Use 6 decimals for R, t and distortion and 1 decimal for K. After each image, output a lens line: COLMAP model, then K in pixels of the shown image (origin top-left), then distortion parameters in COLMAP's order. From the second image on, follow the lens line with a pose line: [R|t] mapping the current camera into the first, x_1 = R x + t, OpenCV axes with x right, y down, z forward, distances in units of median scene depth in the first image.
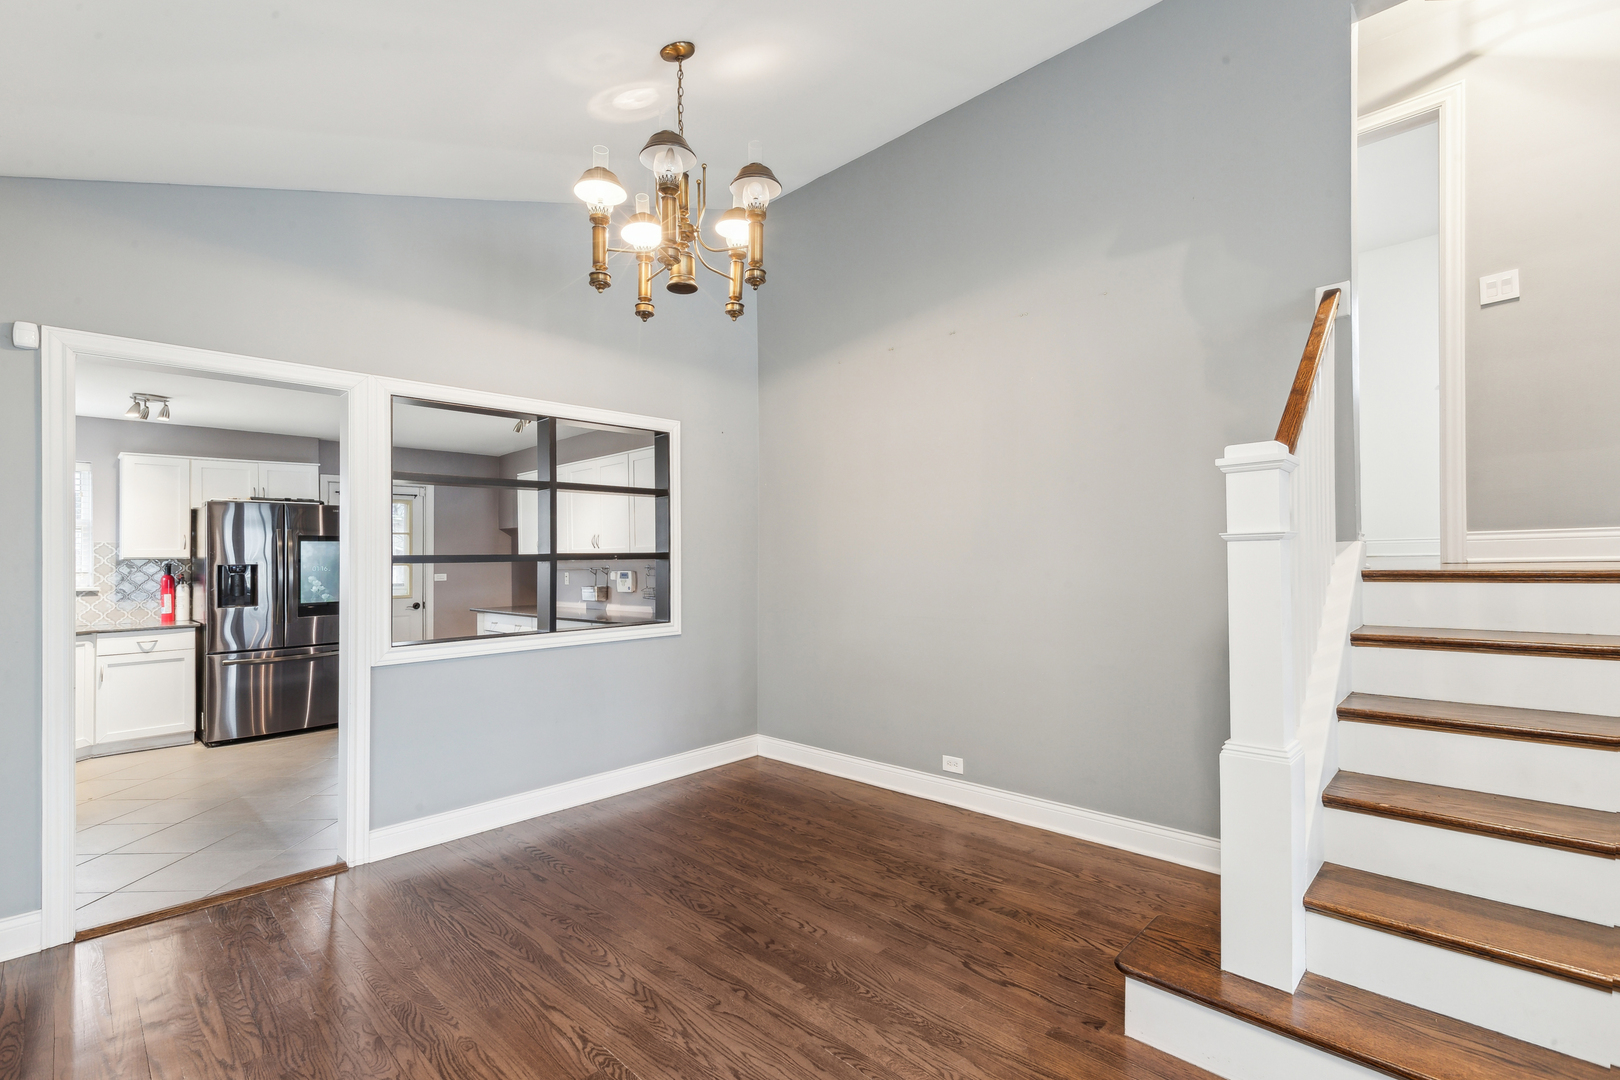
lens RADIAL K [[736.2, 0, 789.5], [0, 736.2, 549.4], [0, 0, 1]] dist [0.003886, 0.000305]
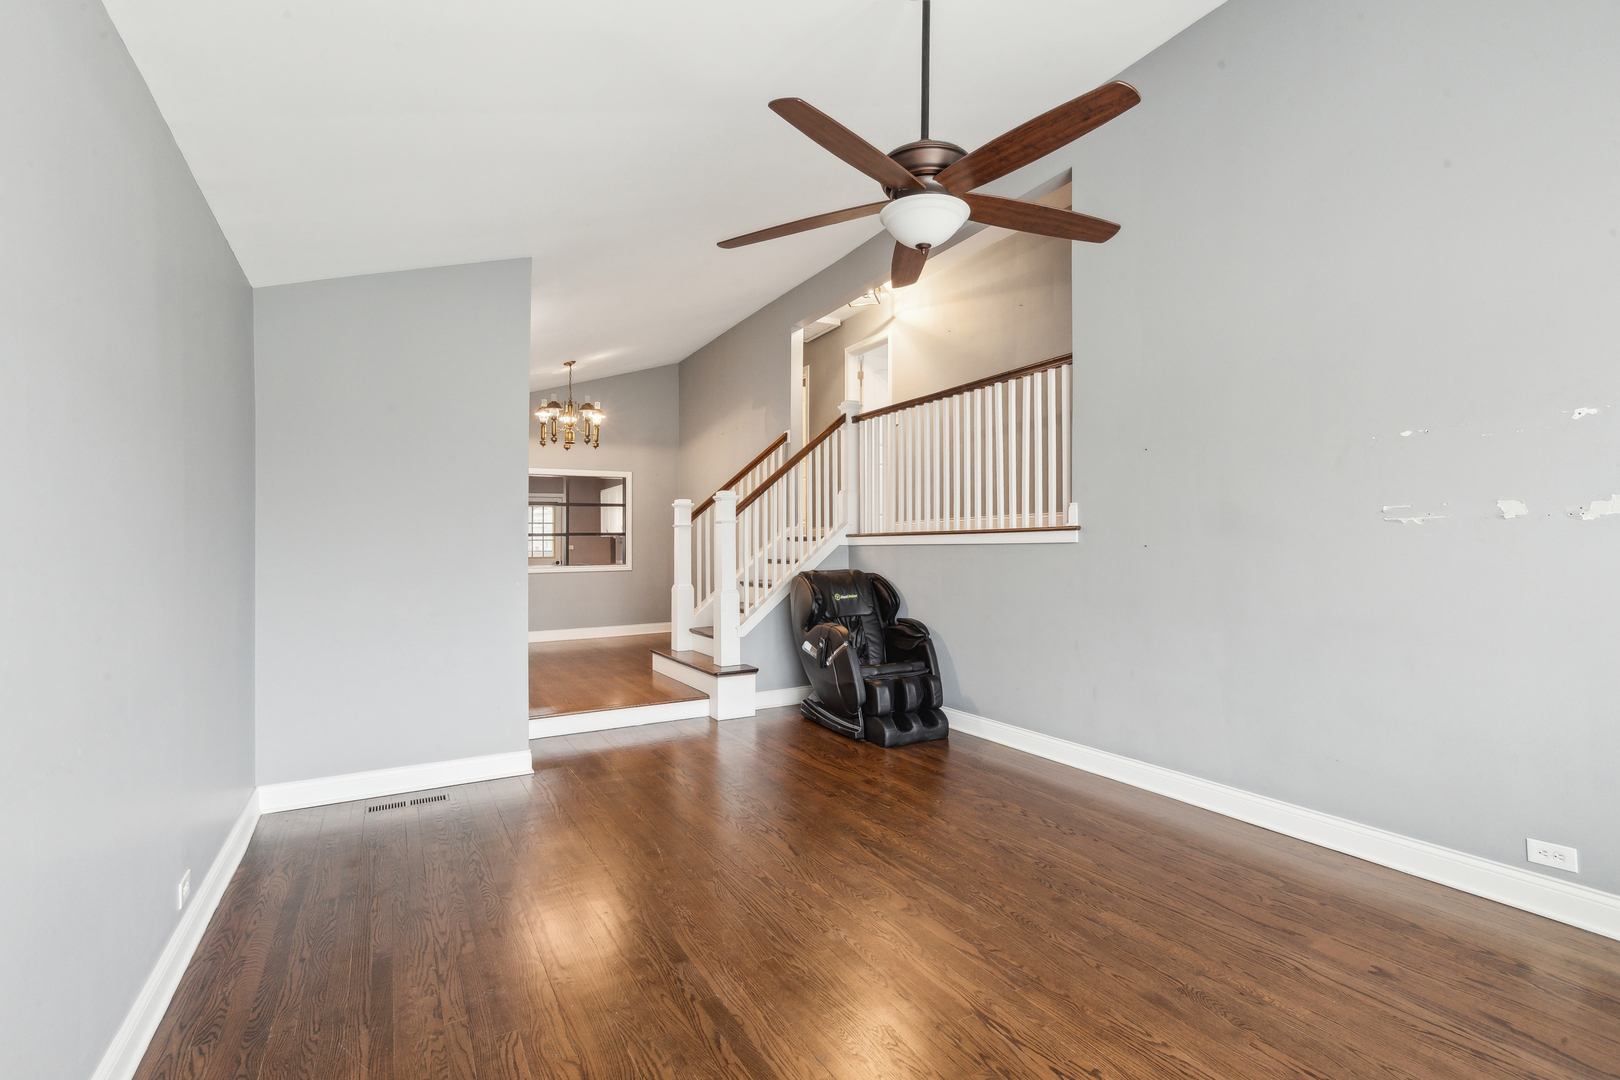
lens RADIAL K [[736.2, 0, 817.8], [0, 736.2, 535.5], [0, 0, 1]] dist [0.003886, 0.000305]
pose [[0.966540, -0.005068, -0.256465, 1.338088], [0.006394, 0.999970, 0.004334, 0.010038], [0.256436, -0.005829, 0.966544, -1.369414]]
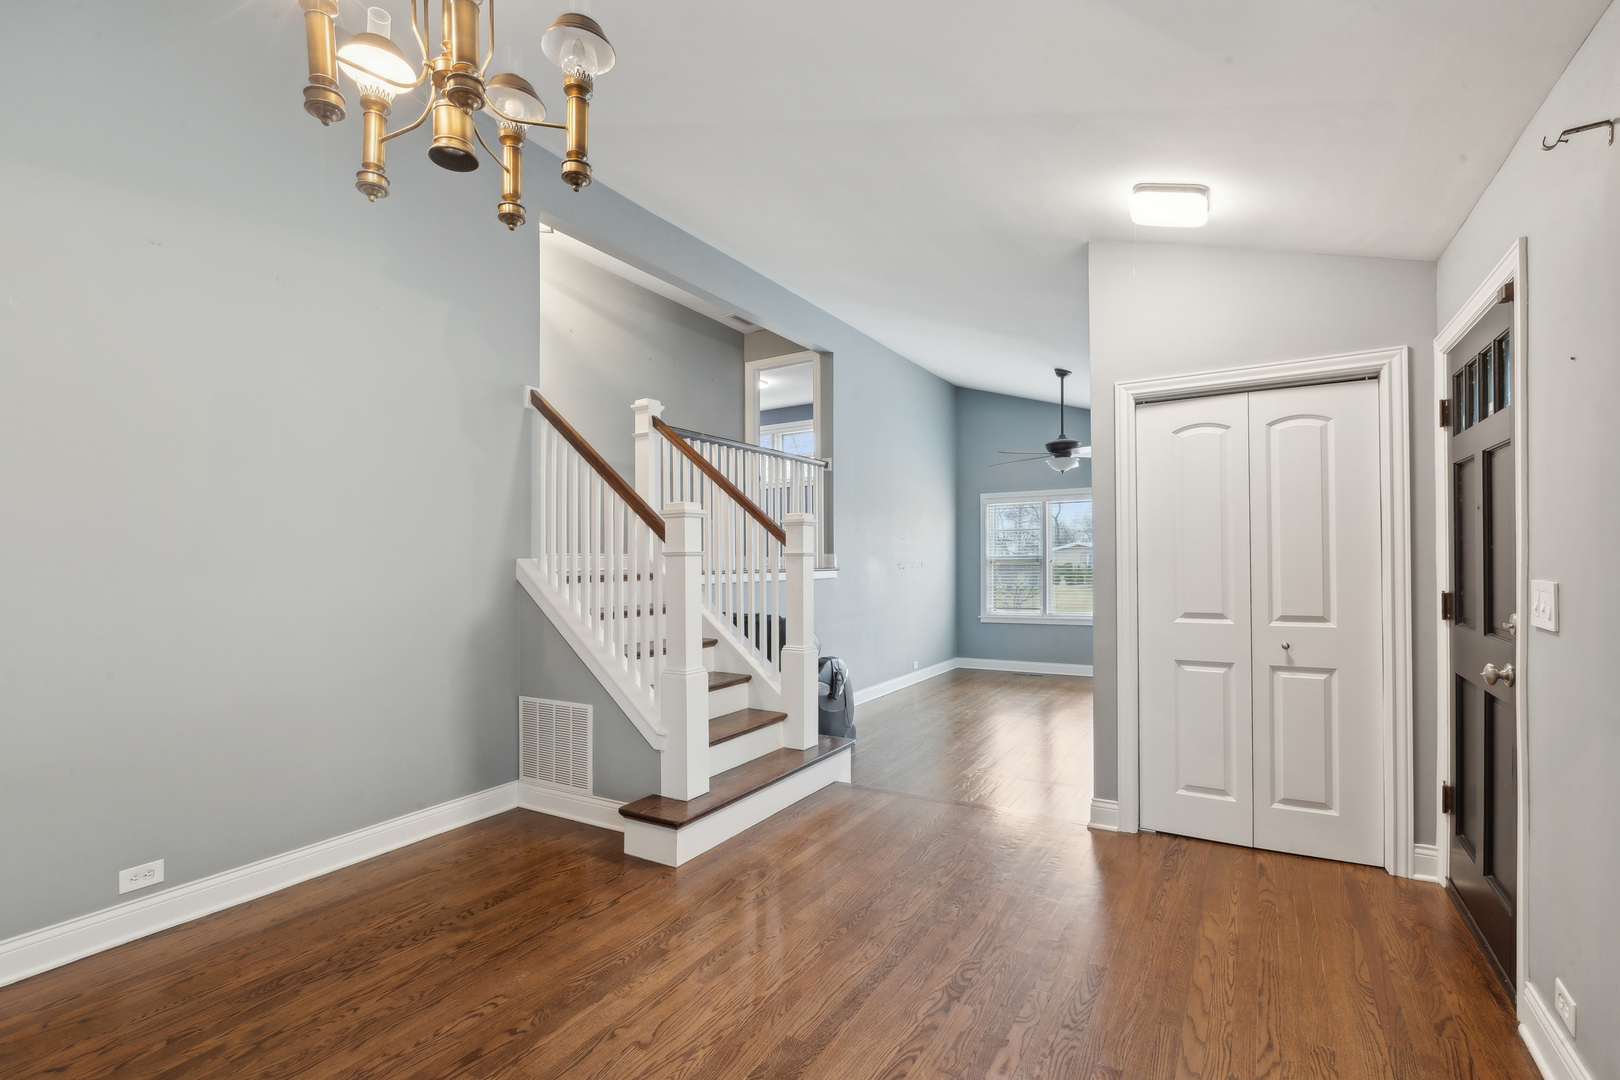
lens RADIAL K [[736.2, 0, 807.1], [0, 736.2, 536.7], [0, 0, 1]] dist [0.003886, 0.000305]
pose [[-0.239638, 0.050383, 0.969554, -0.809387], [0.004089, 0.998696, -0.050886, 0.021115], [-0.970854, -0.008230, -0.239532, 0.764516]]
